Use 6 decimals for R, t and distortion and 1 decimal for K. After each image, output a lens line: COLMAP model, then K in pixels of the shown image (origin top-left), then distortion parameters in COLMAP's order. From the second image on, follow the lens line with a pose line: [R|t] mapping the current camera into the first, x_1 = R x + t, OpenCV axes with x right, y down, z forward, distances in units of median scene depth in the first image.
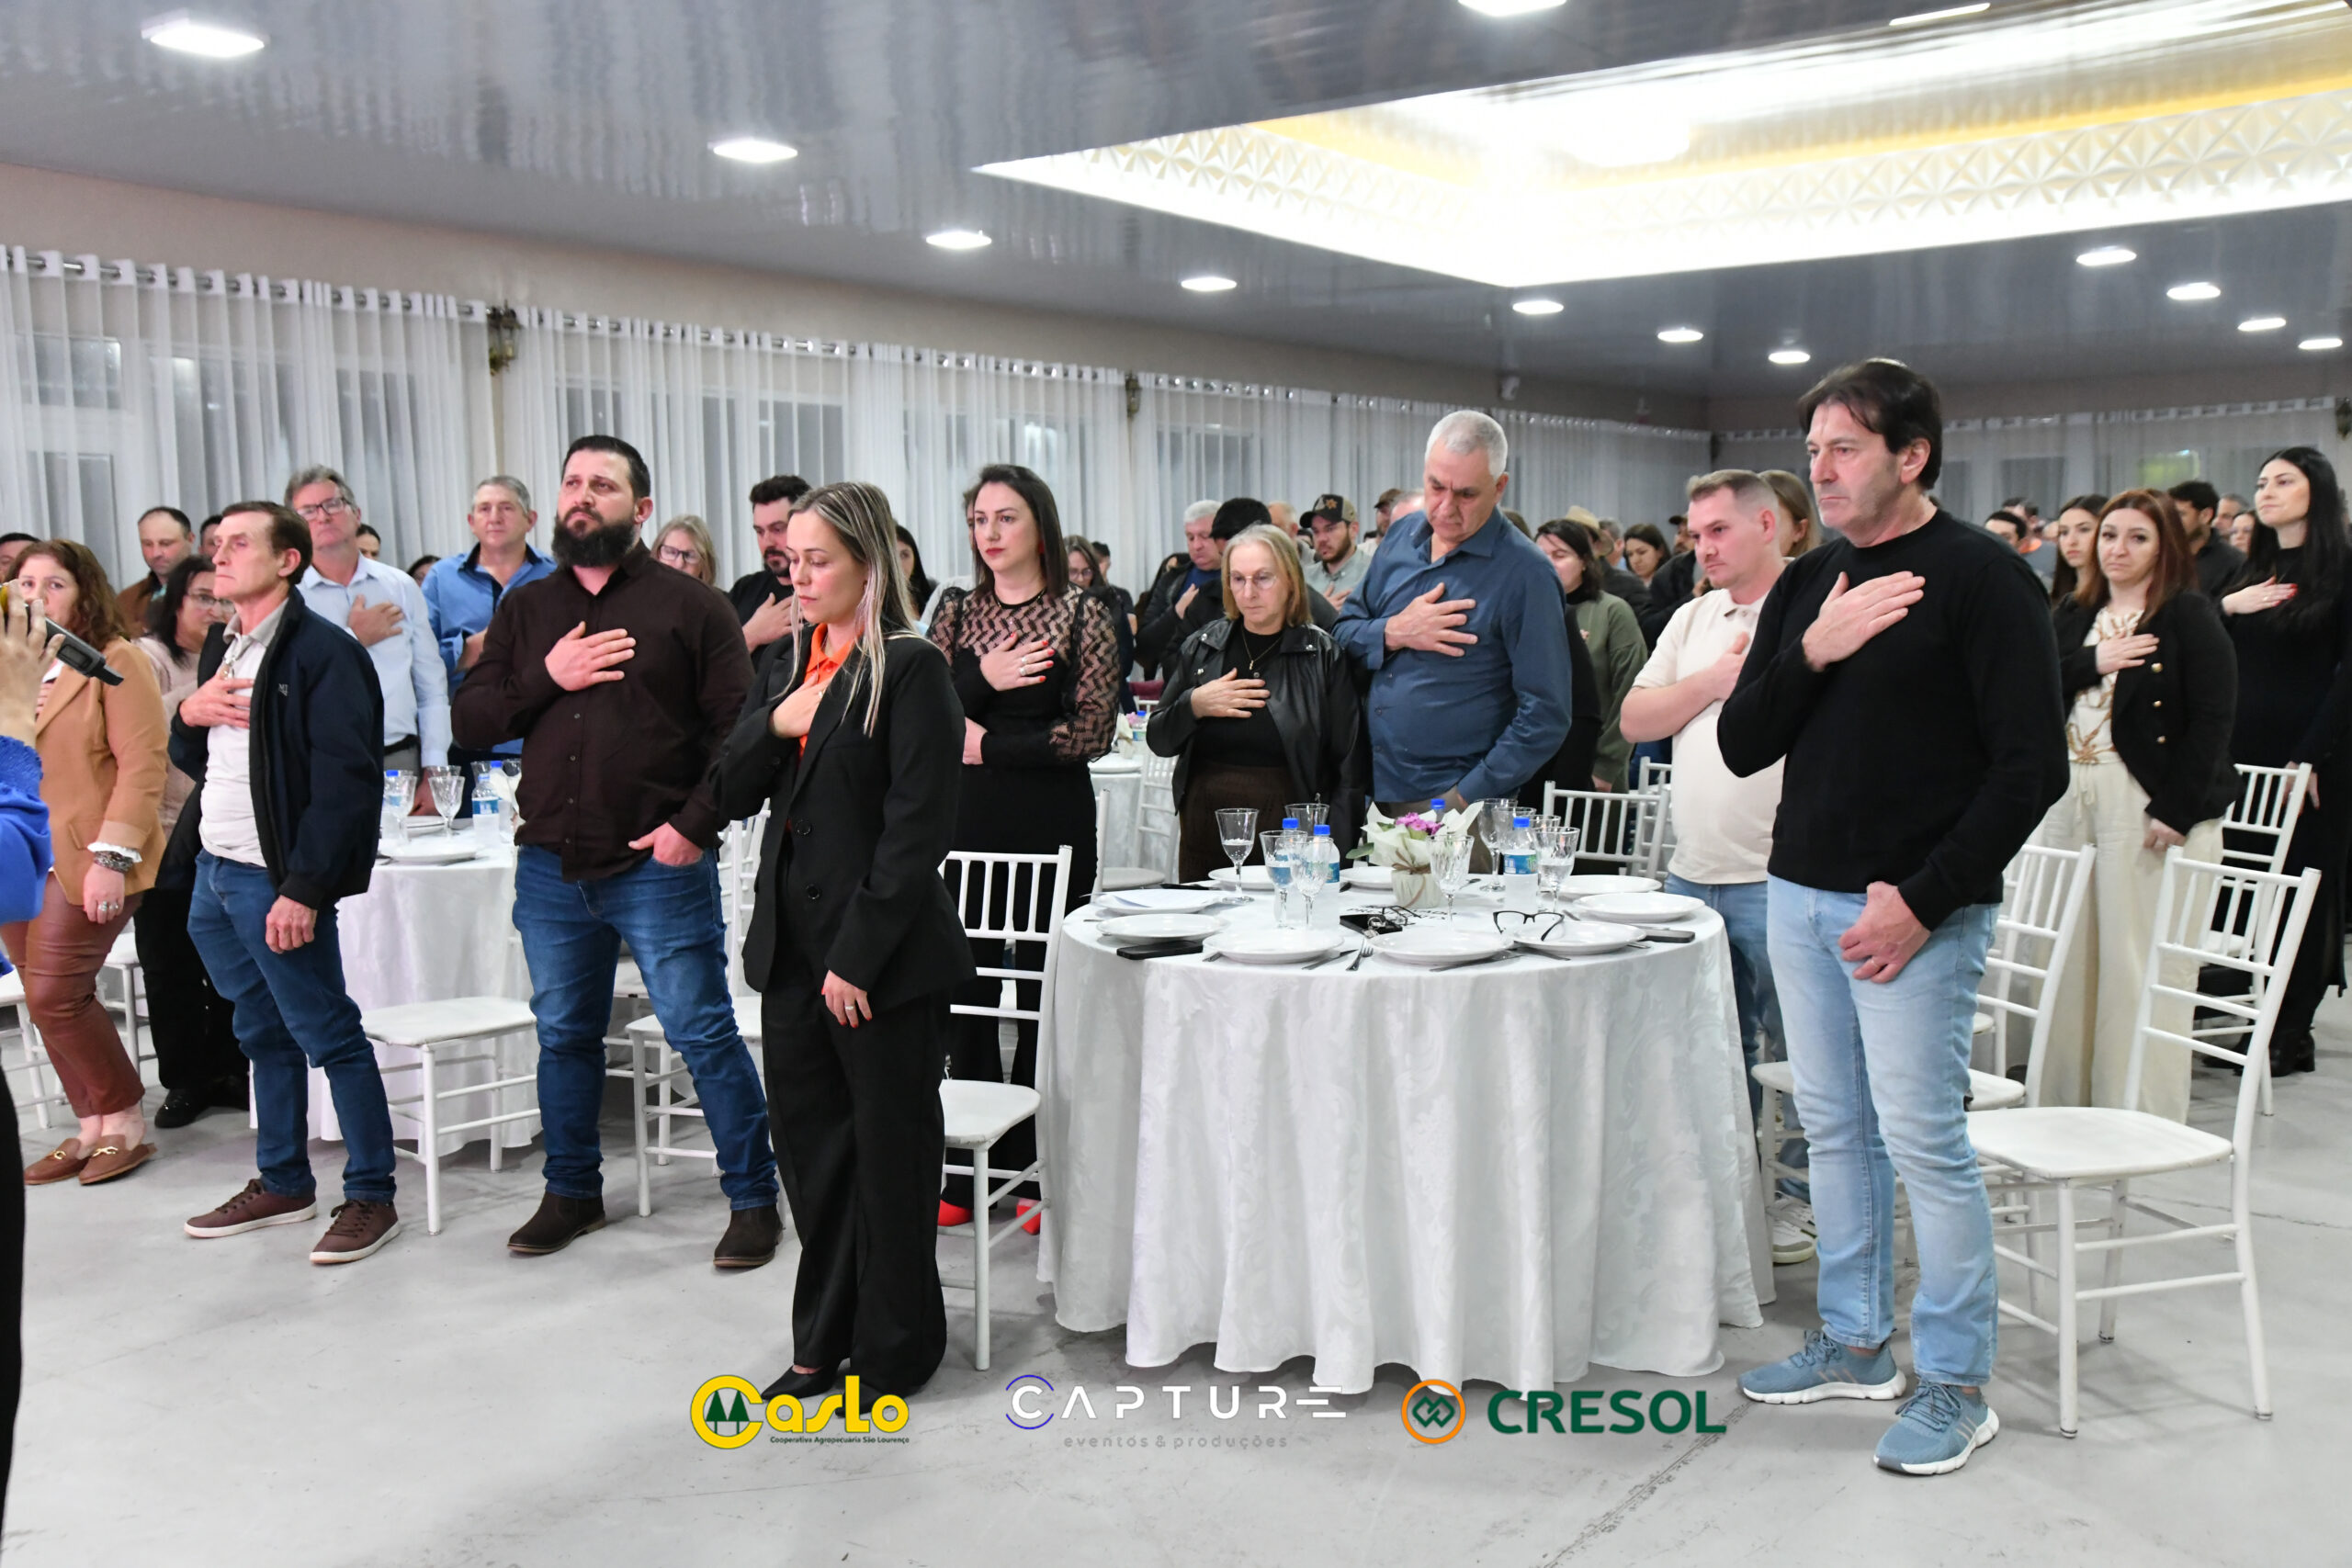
lens RADIAL K [[2274.1, 0, 1167.2], [0, 2274.1, 793.7], [0, 0, 1]] dist [-0.031745, 0.220795]
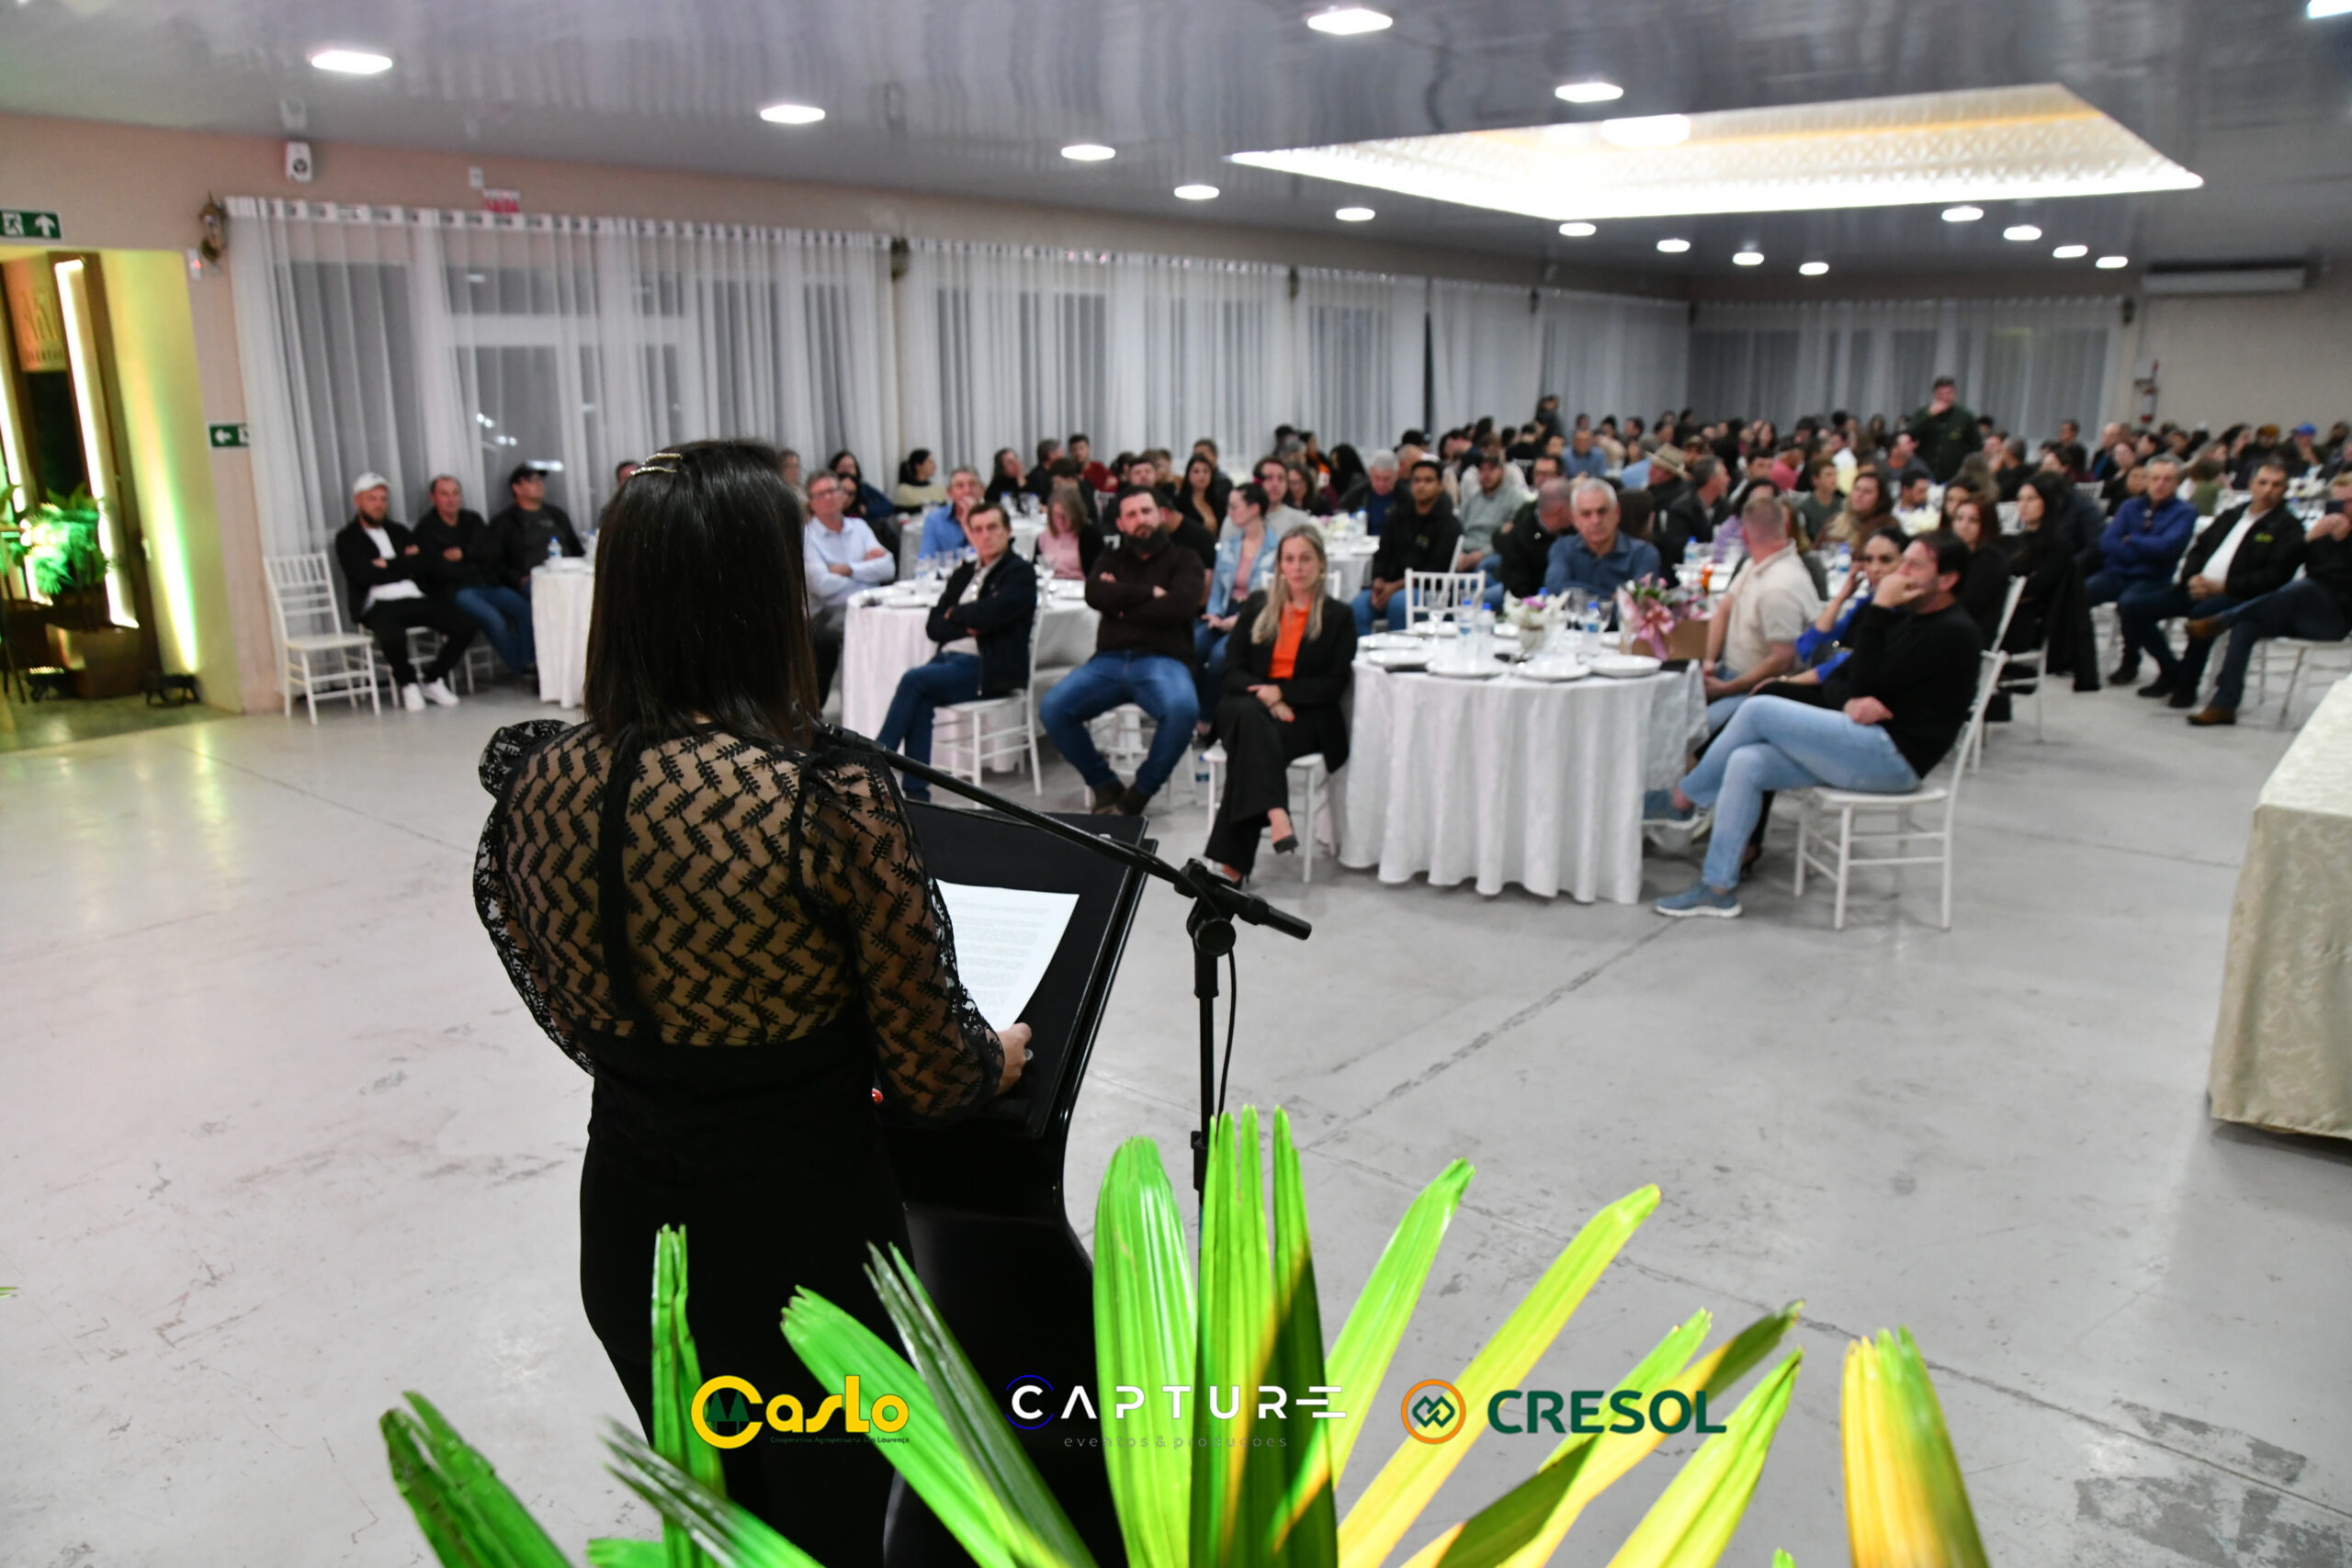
lens RADIAL K [[1722.1, 0, 1146.5], [0, 1722.1, 797.6], [0, 0, 1]] dist [-0.128814, 0.102913]
pose [[0.997960, 0.023019, -0.059542, -0.104057], [-0.013955, 0.988831, 0.148388, -0.028643], [0.062292, -0.147255, 0.987135, -0.361967]]
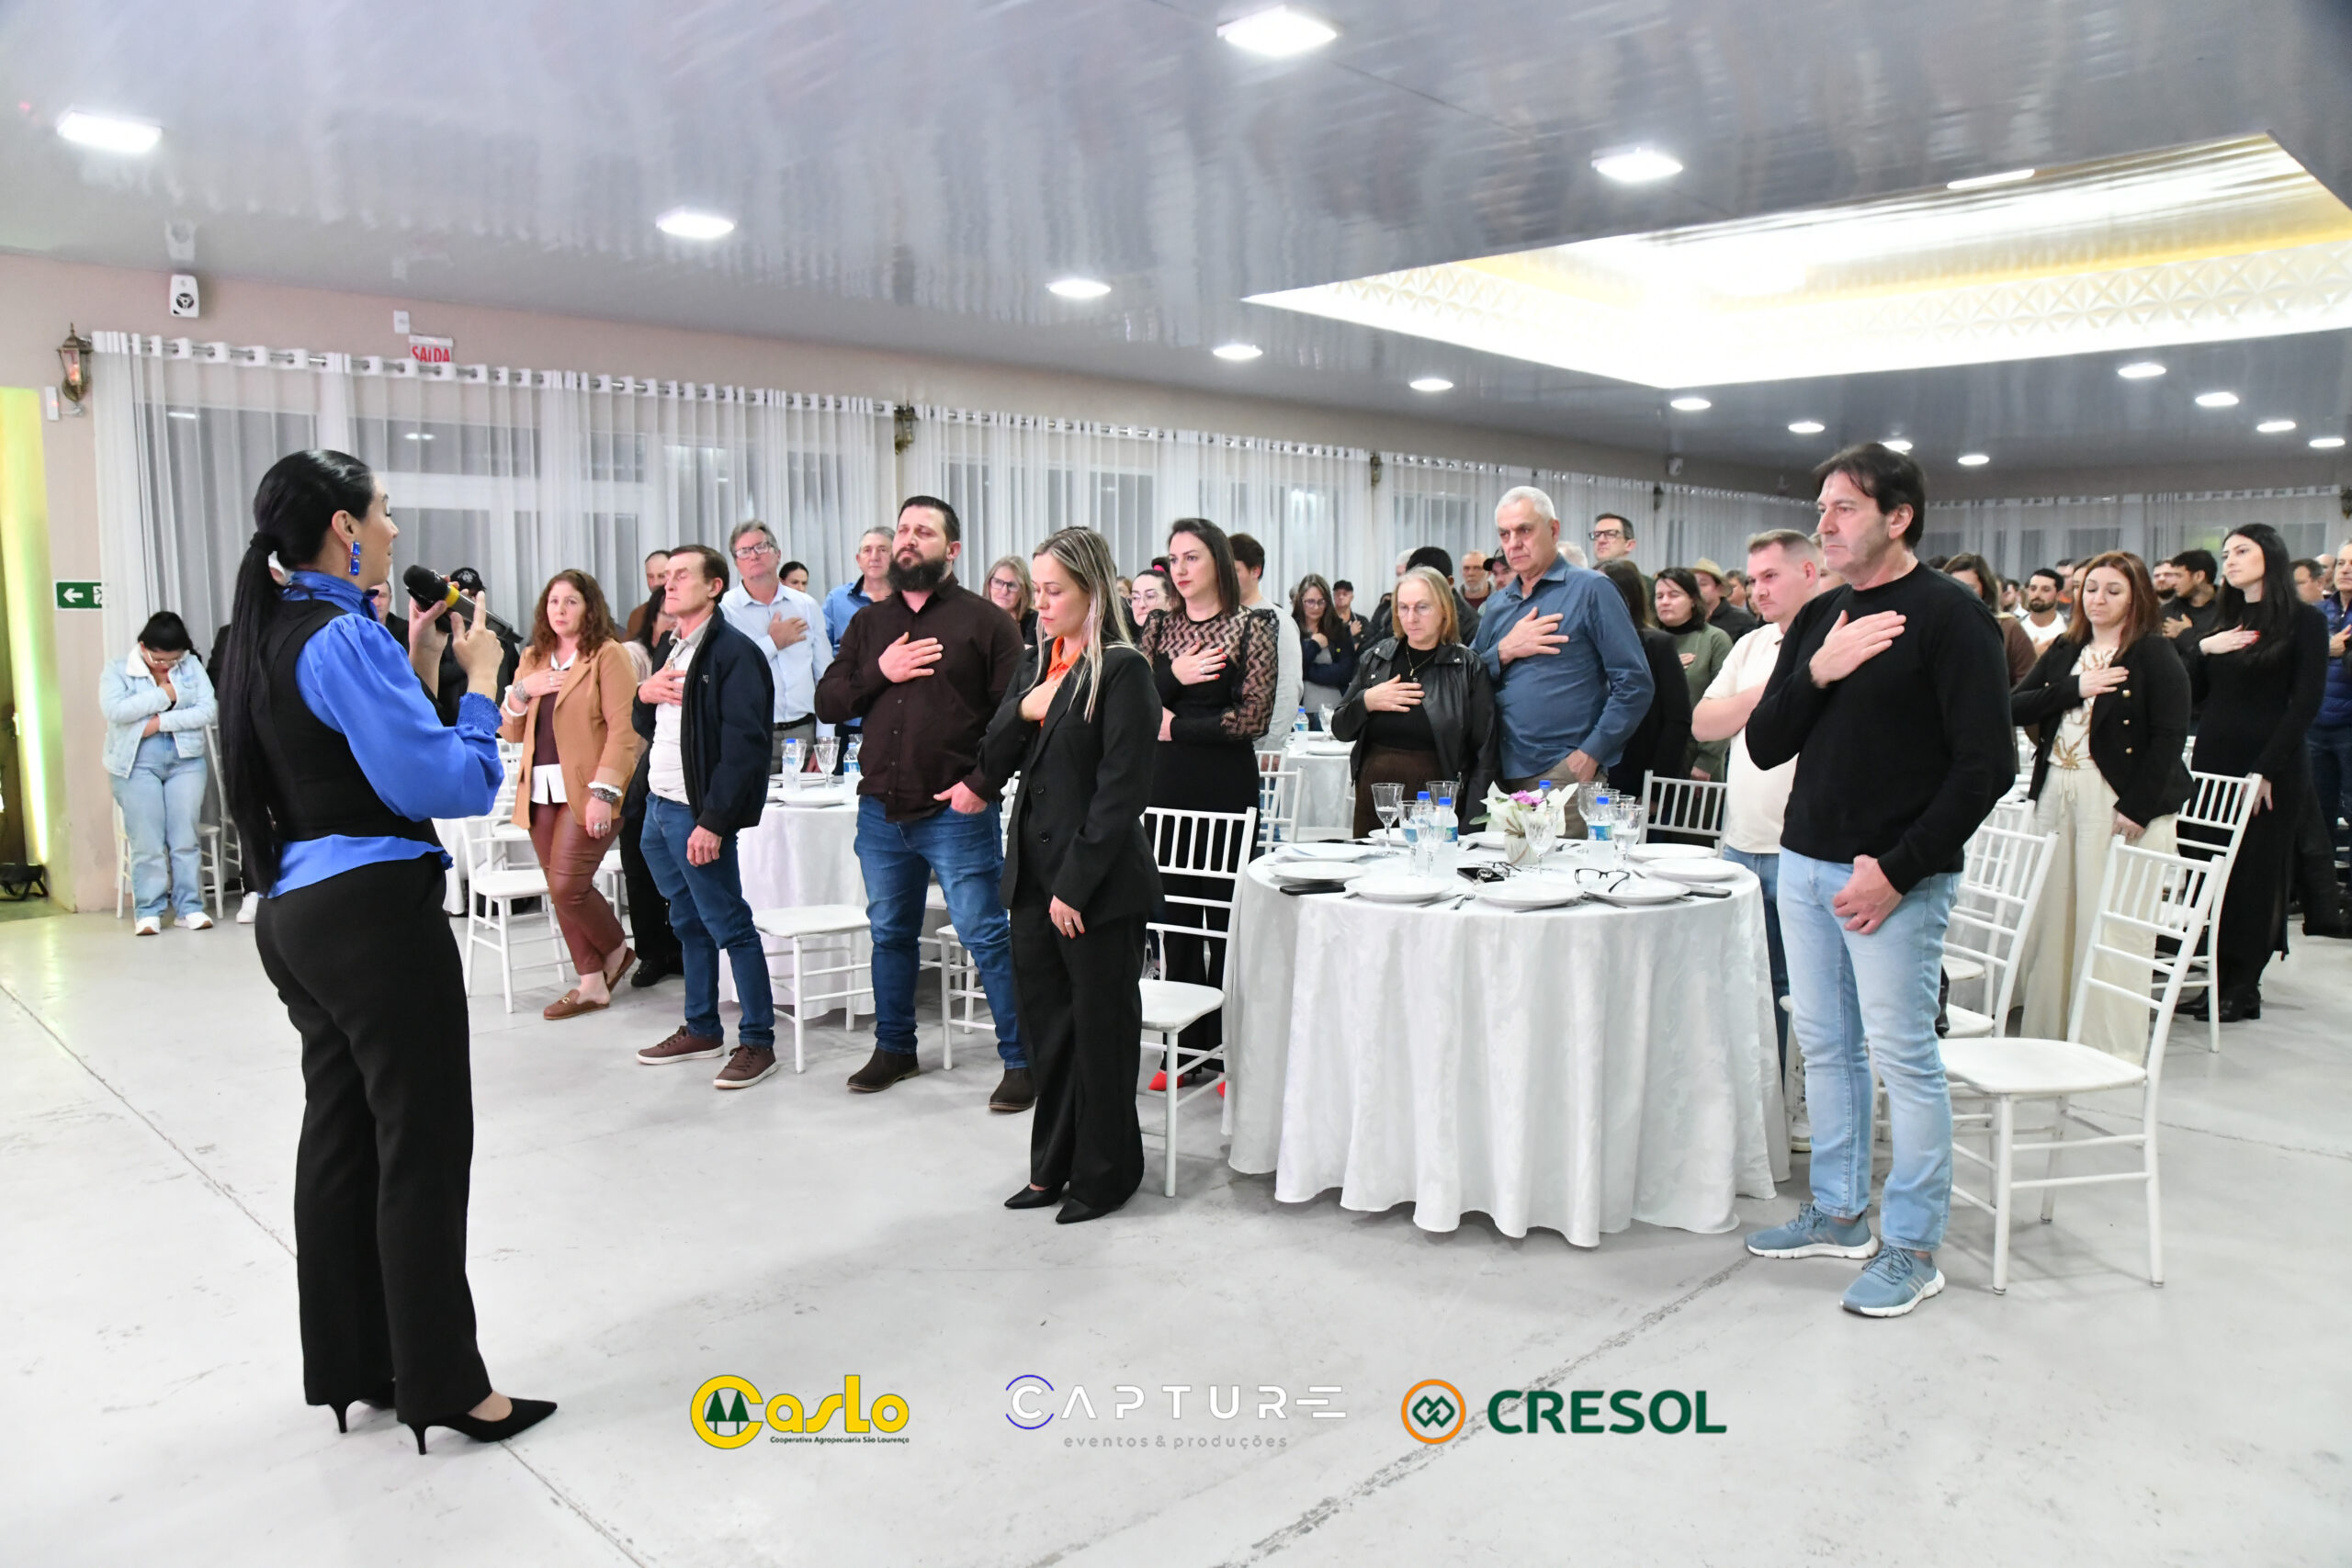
lens RADIAL K [[1722.1, 0, 1146.5], [0, 1722.1, 797.6], [0, 0, 1]] dist [-0.128814, 0.102913]
pose [[0.986856, 0.030910, -0.158616, 0.046642], [-0.028468, 0.999439, 0.017646, 0.001190], [0.159072, -0.012899, 0.987183, 0.005579]]
